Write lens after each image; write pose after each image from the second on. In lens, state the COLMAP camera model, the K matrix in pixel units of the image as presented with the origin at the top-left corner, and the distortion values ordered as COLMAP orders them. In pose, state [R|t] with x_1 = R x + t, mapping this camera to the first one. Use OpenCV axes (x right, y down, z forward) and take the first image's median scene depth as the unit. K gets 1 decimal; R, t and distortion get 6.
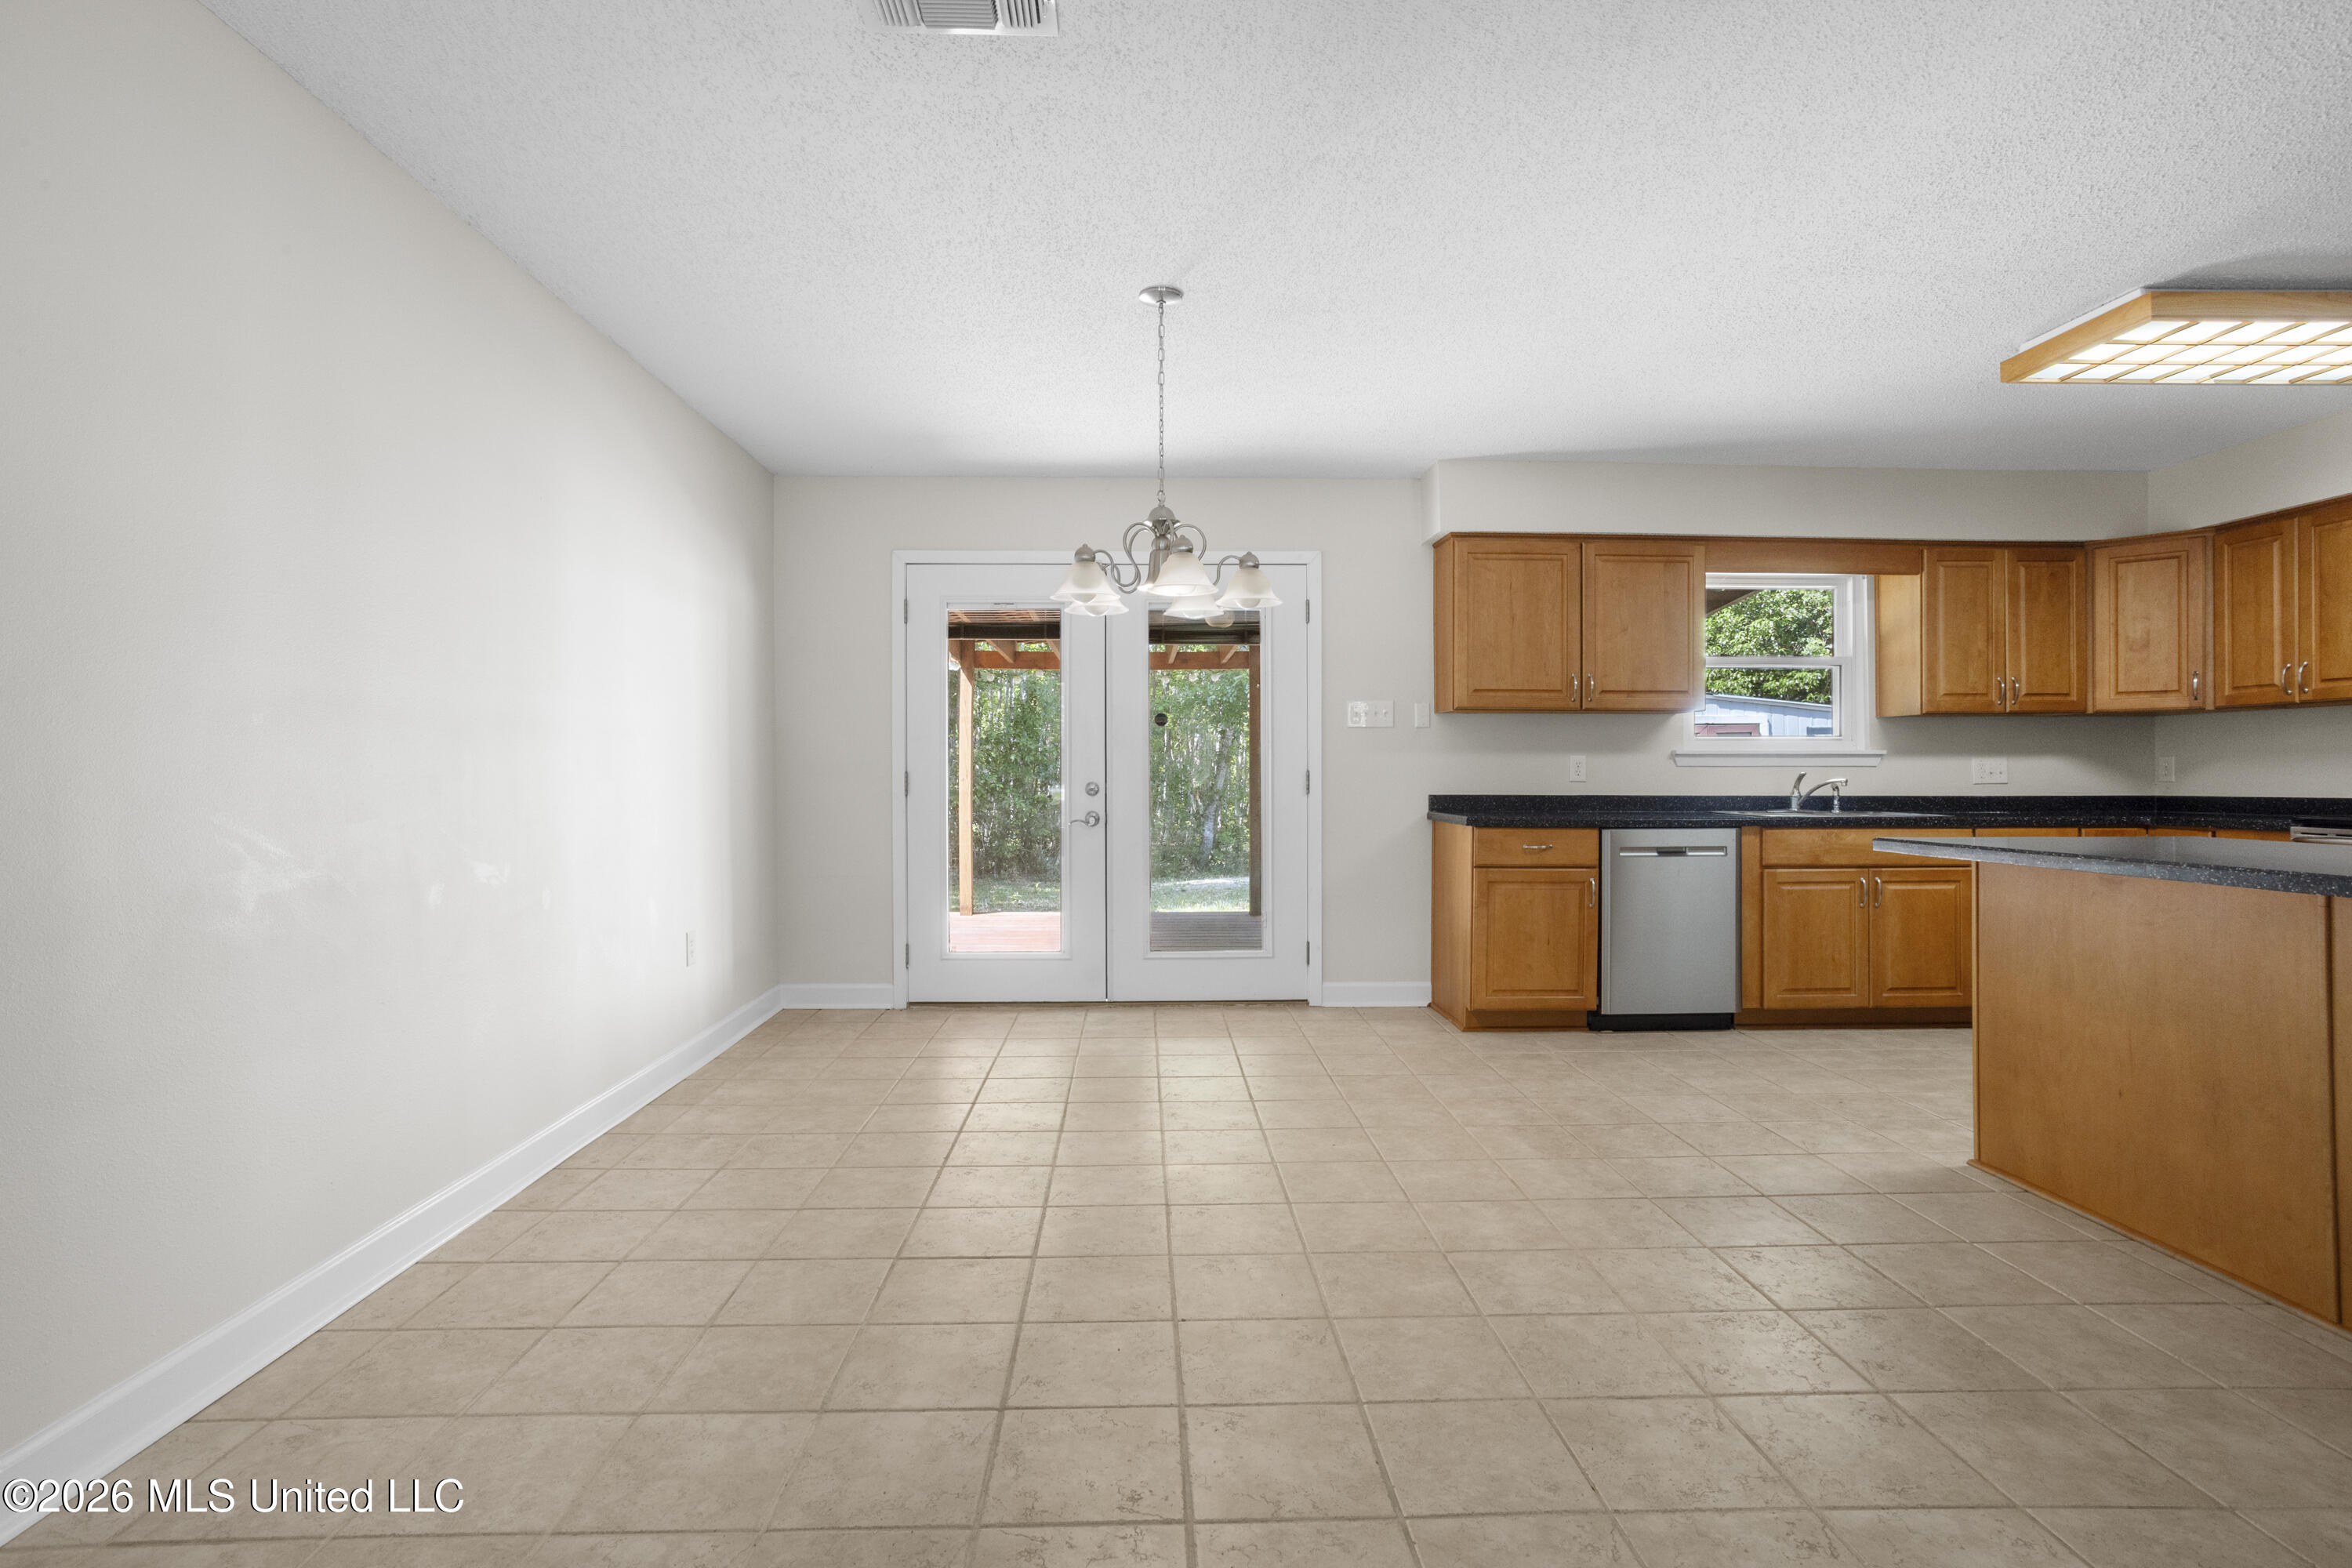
lens RADIAL K [[1153.7, 0, 1168.8], [0, 1153.7, 768.3], [0, 0, 1]] dist [-0.046448, 0.033482]
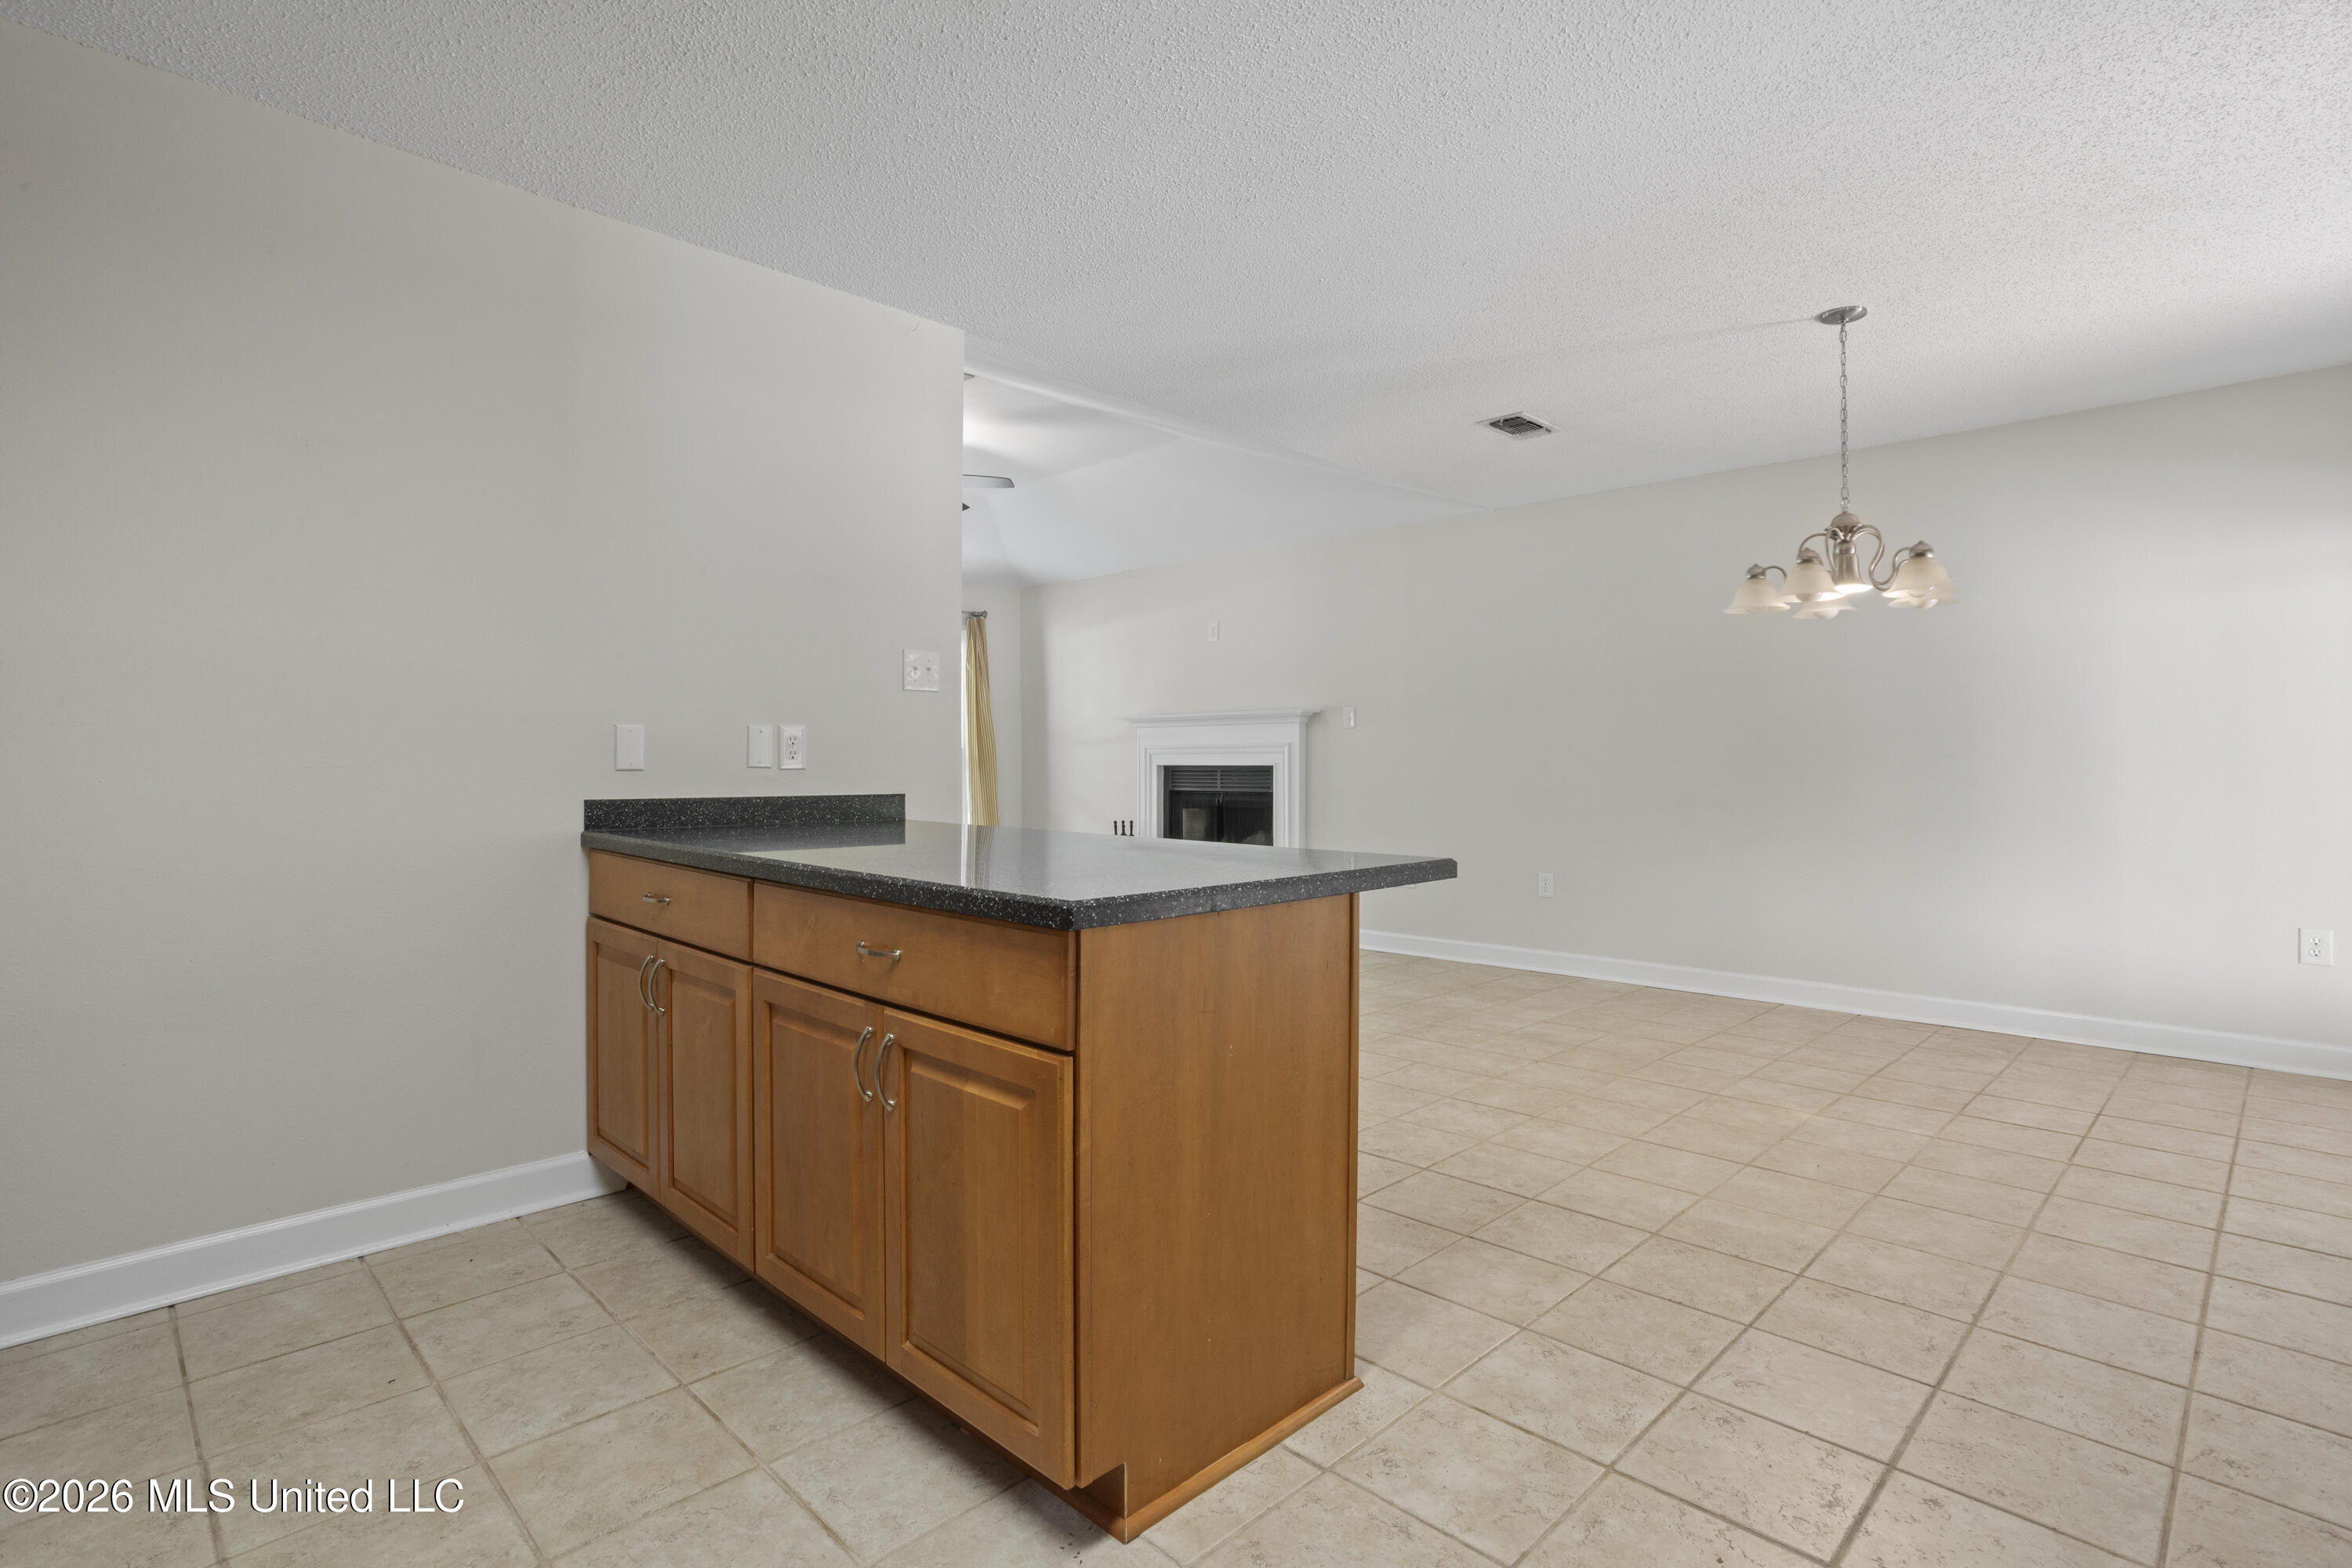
lens RADIAL K [[1138.7, 0, 1171.4], [0, 1138.7, 769.9], [0, 0, 1]] dist [-0.045472, 0.027516]
pose [[-0.728824, 0.004740, -0.684685, 0.771491], [0.003224, 0.999989, 0.003491, 0.003931], [0.684694, 0.000336, -0.728831, 0.884820]]
